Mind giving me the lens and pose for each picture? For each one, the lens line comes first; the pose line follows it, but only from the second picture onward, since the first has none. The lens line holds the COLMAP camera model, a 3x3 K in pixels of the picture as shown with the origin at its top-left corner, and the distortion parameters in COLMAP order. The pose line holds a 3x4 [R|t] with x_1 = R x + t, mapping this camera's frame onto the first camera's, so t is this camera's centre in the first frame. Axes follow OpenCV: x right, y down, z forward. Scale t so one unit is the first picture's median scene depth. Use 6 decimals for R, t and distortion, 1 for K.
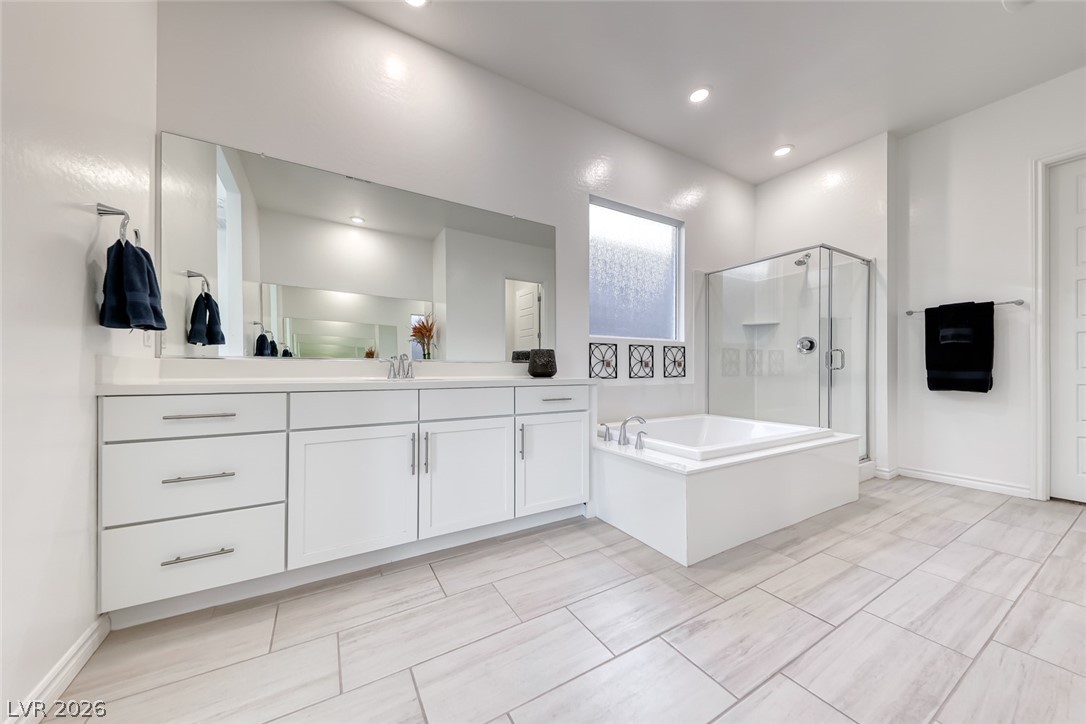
lens RADIAL K [[369.4, 0, 538.3], [0, 369.4, 370.9], [0, 0, 1]] dist [0.023379, -0.007173]
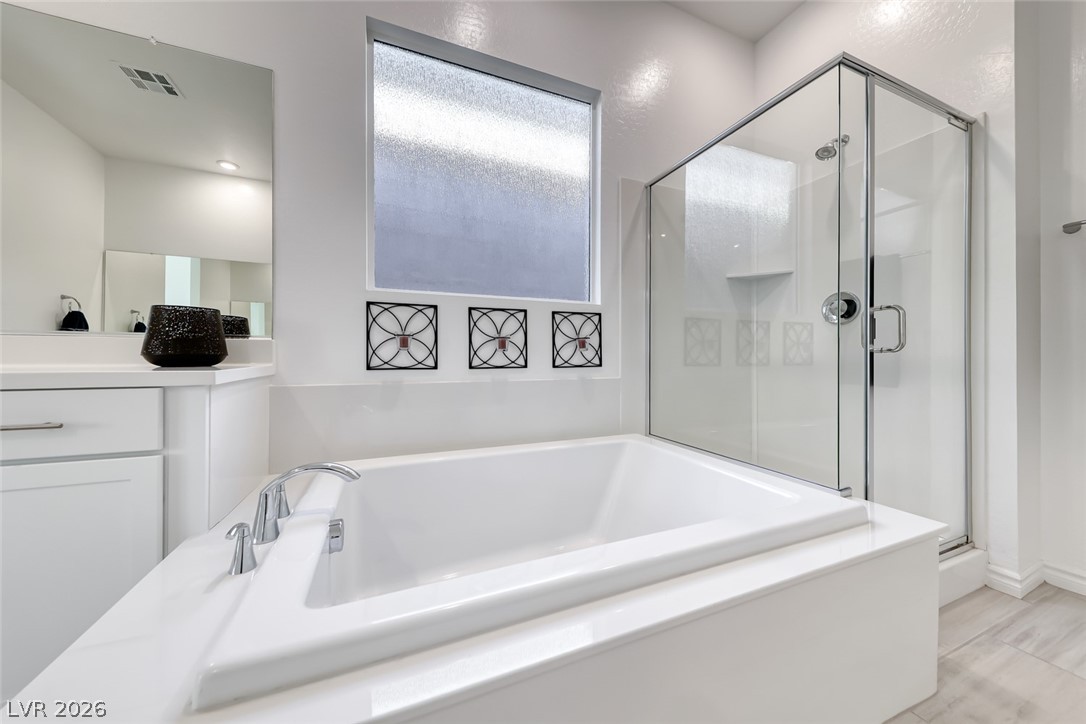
lens RADIAL K [[371.5, 0, 538.4], [0, 371.5, 358.4], [0, 0, 1]] dist [0.000612, -0.000284]
pose [[0.990206, 0.001193, -0.139611, 0.387795], [-0.001277, 0.999999, -0.000508, 0.003957], [0.139610, 0.000681, 0.990206, 0.436647]]
